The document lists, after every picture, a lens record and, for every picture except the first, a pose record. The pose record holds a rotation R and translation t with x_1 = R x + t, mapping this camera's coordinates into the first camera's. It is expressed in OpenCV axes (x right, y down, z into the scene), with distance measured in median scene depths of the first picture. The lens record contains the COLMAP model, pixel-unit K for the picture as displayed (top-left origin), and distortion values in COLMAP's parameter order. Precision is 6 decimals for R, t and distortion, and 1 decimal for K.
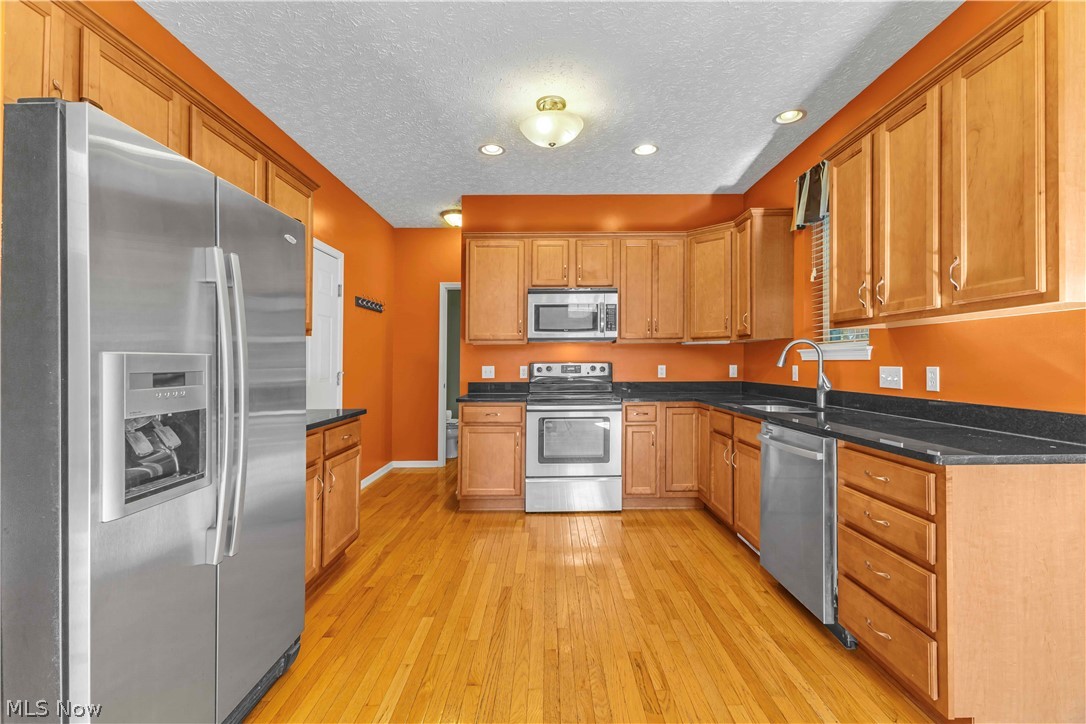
lens RADIAL K [[472.4, 0, 543.9], [0, 472.4, 357.2], [0, 0, 1]] dist [0.008100, 0.000926]
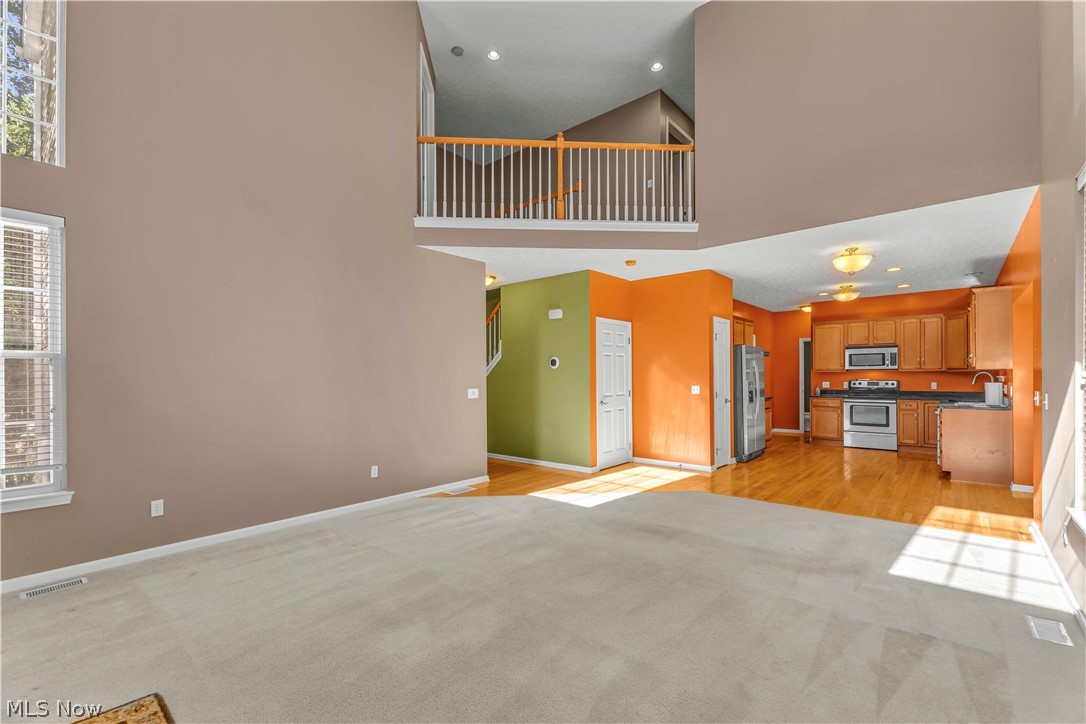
lens RADIAL K [[472.4, 0, 539.9], [0, 472.4, 365.9], [0, 0, 1]] dist [0.008100, 0.000926]
pose [[0.757597, -0.013254, -0.652588, 0.357965], [0.010045, 0.999912, -0.008647, -0.057045], [0.652646, -0.000004, 0.757663, -1.737197]]
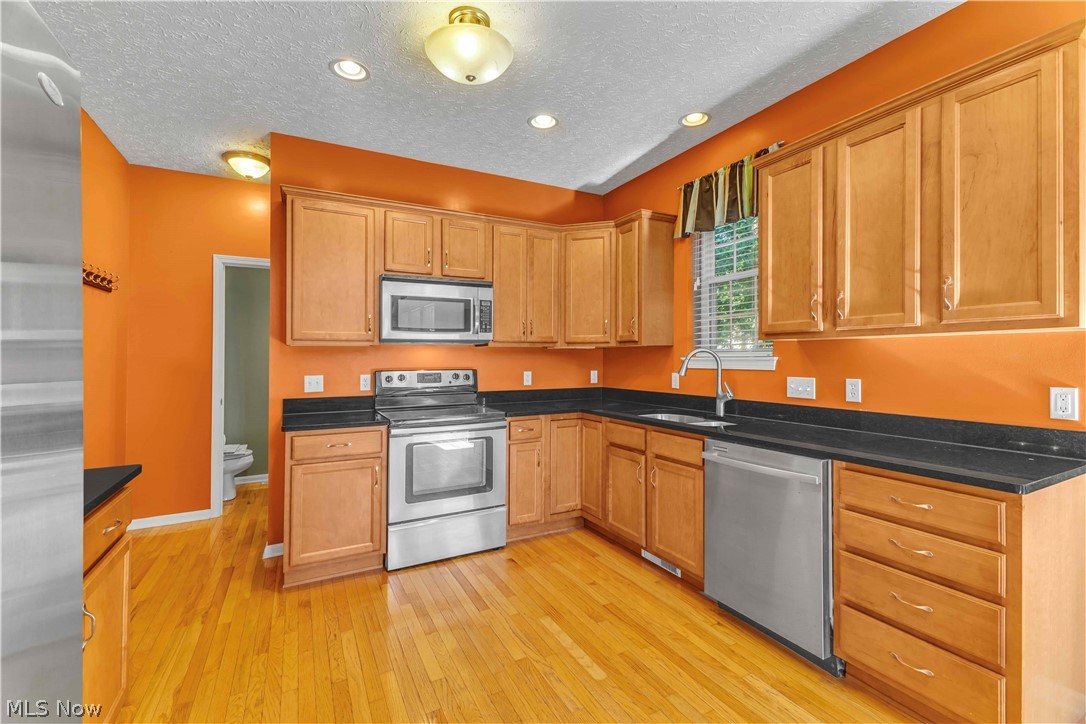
lens RADIAL K [[472.4, 0, 538.6], [0, 472.4, 359.4], [0, 0, 1]] dist [0.008100, 0.000926]
pose [[0.886285, -0.000915, 0.463140, -0.179567], [-0.004807, 0.999926, 0.011175, -0.019150], [-0.463116, -0.012131, 0.886215, 0.231888]]
